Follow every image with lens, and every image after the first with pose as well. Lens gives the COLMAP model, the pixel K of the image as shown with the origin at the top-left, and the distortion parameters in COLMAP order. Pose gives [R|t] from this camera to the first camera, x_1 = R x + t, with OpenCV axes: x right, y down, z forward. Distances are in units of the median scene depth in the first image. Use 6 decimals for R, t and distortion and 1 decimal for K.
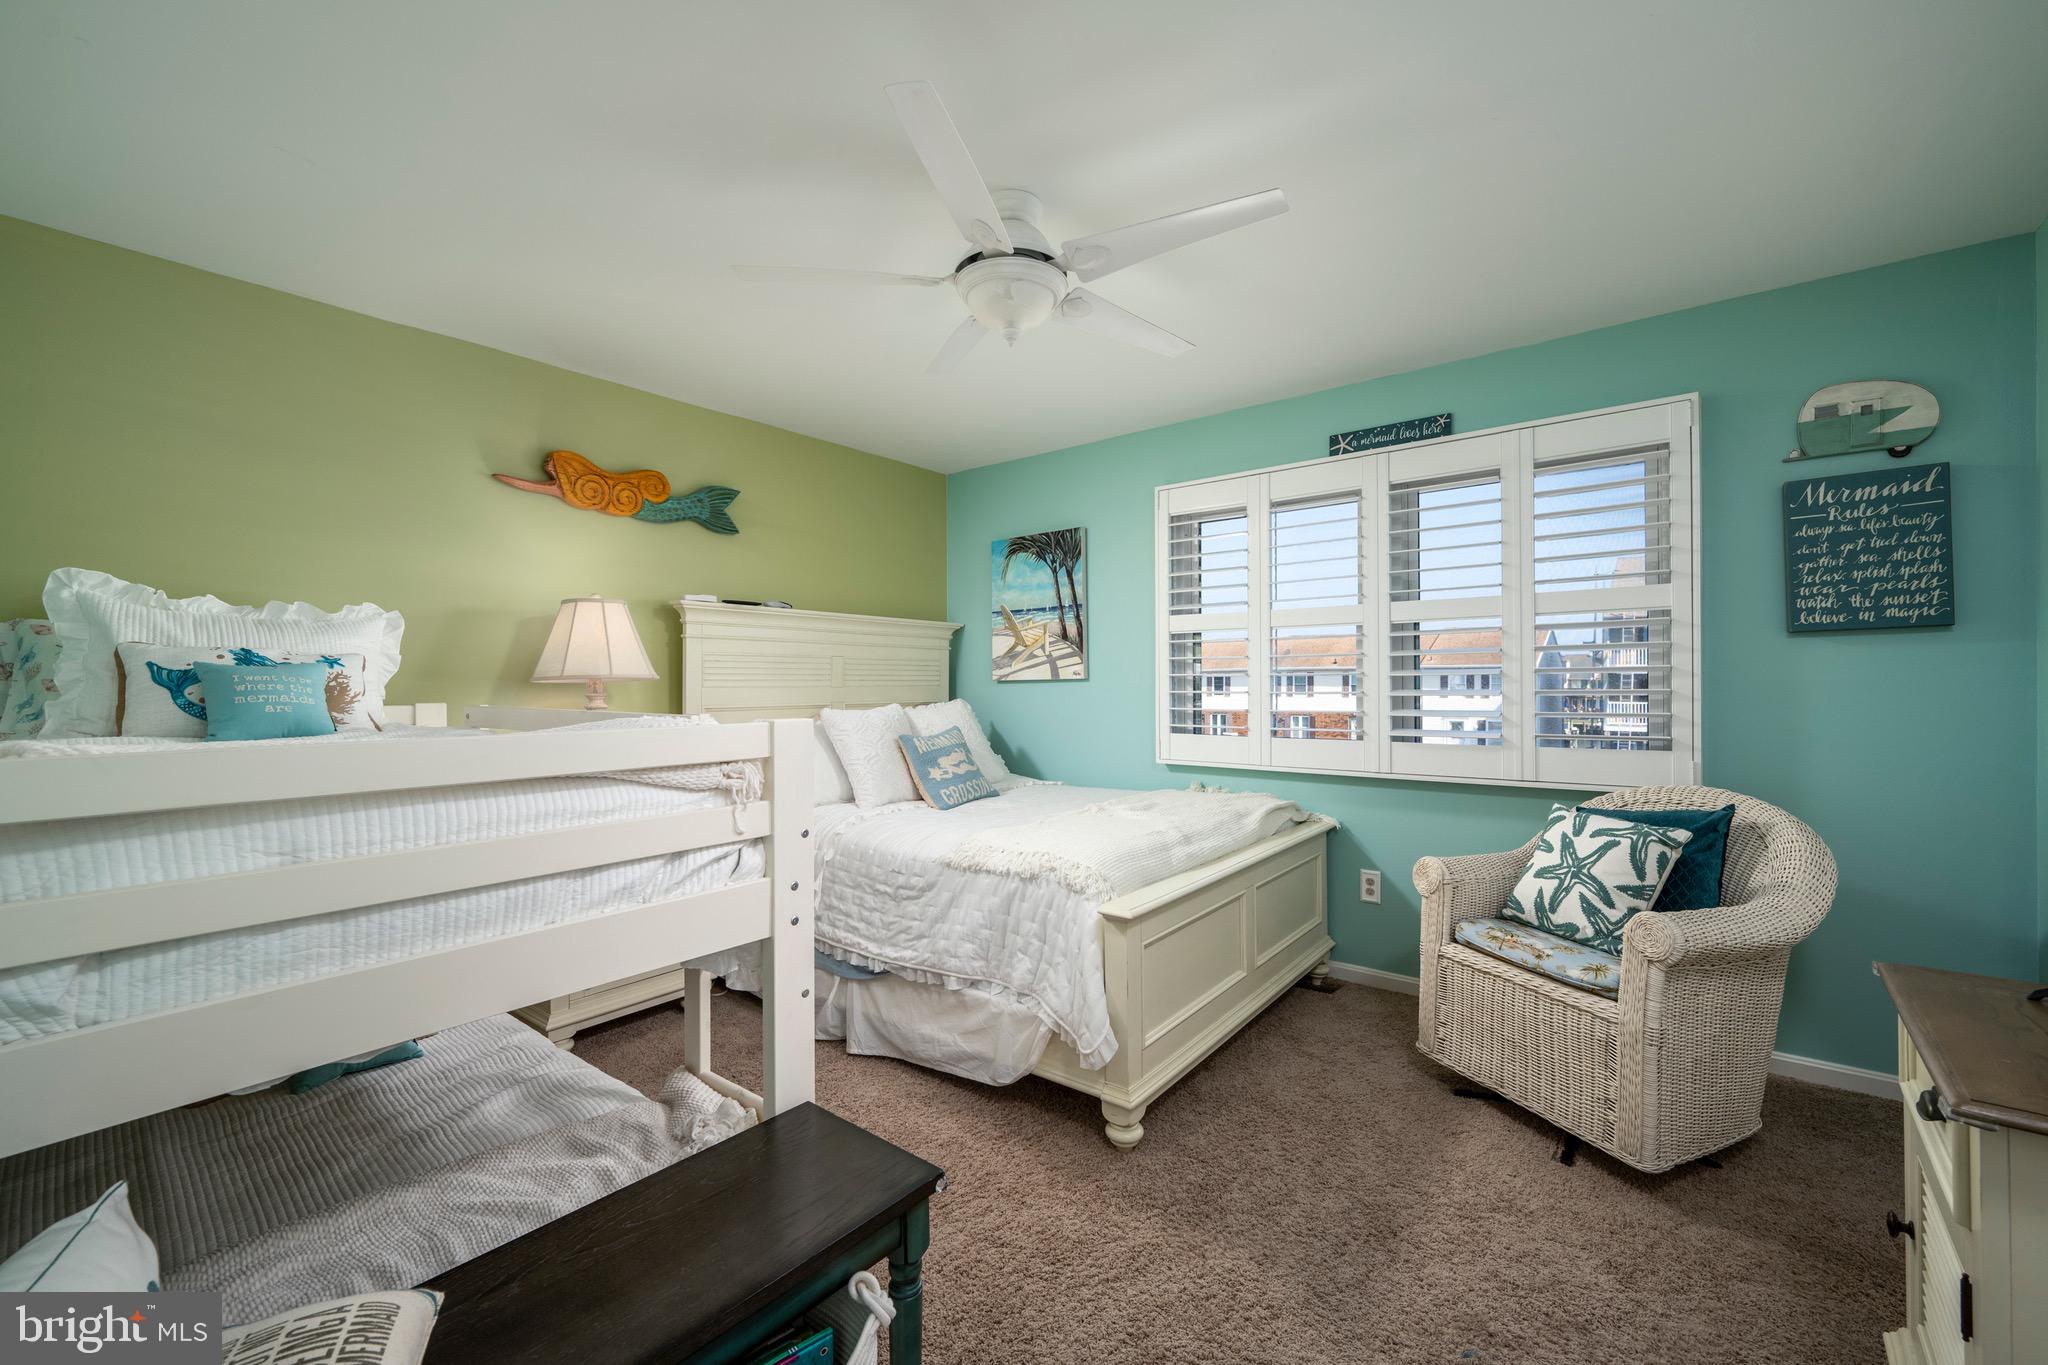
lens RADIAL K [[831.3, 0, 1018.3], [0, 831.3, 685.4], [0, 0, 1]] dist [-0.001550, -0.000096]
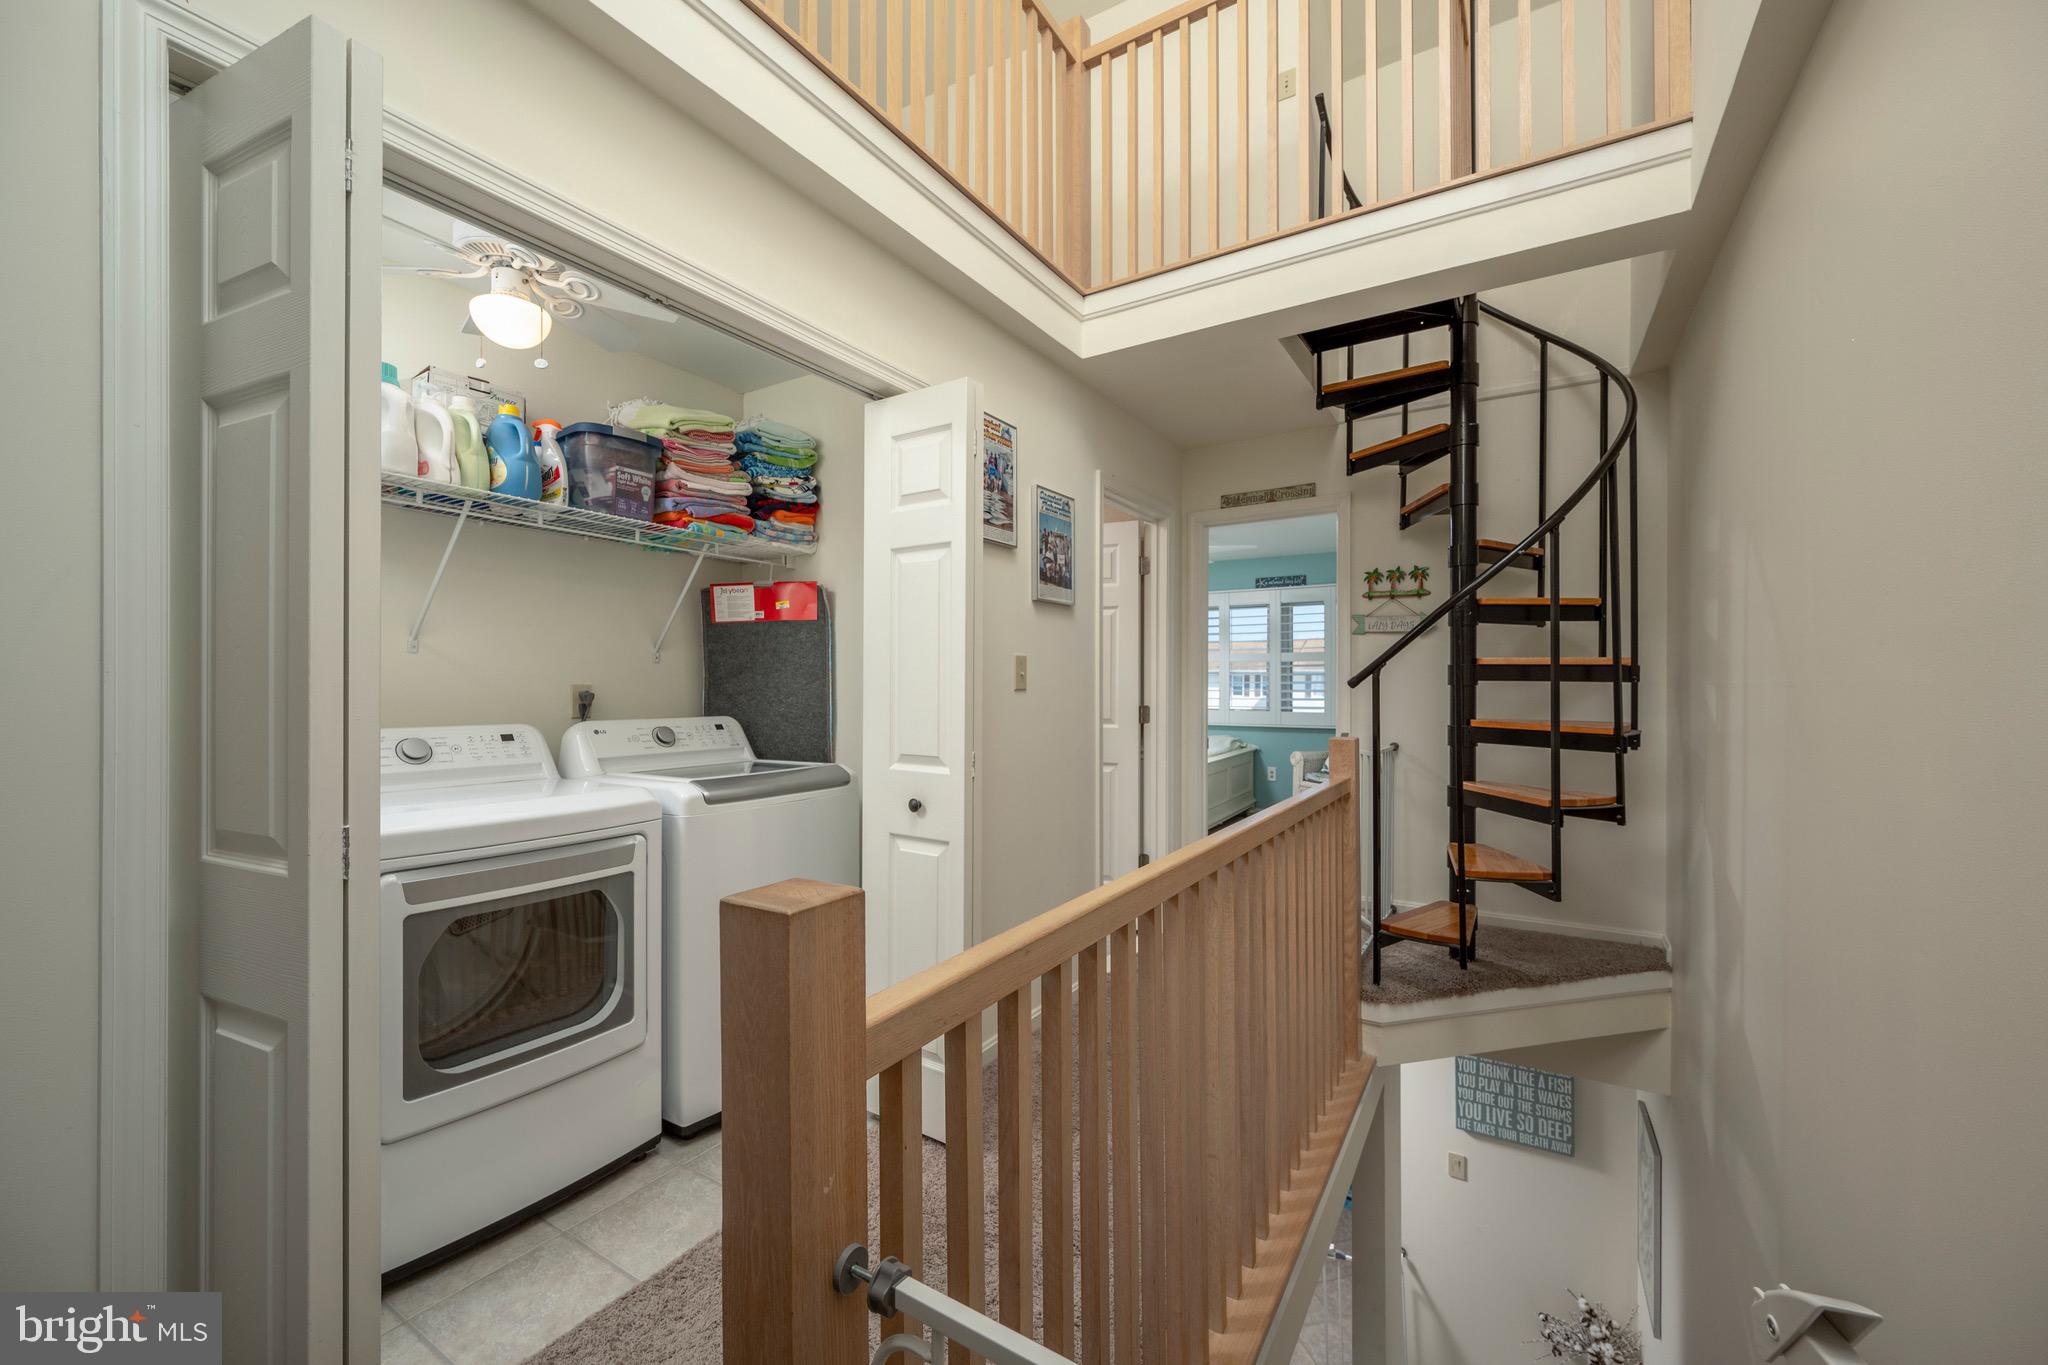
lens RADIAL K [[814.6, 0, 1022.5], [0, 814.6, 682.7], [0, 0, 1]] dist [-0.003538, -0.000423]
pose [[0.988879, 0.007076, 0.148554, -0.631159], [-0.007910, 0.999956, 0.005026, -0.020588], [-0.148512, -0.006145, 0.988892, -1.199483]]
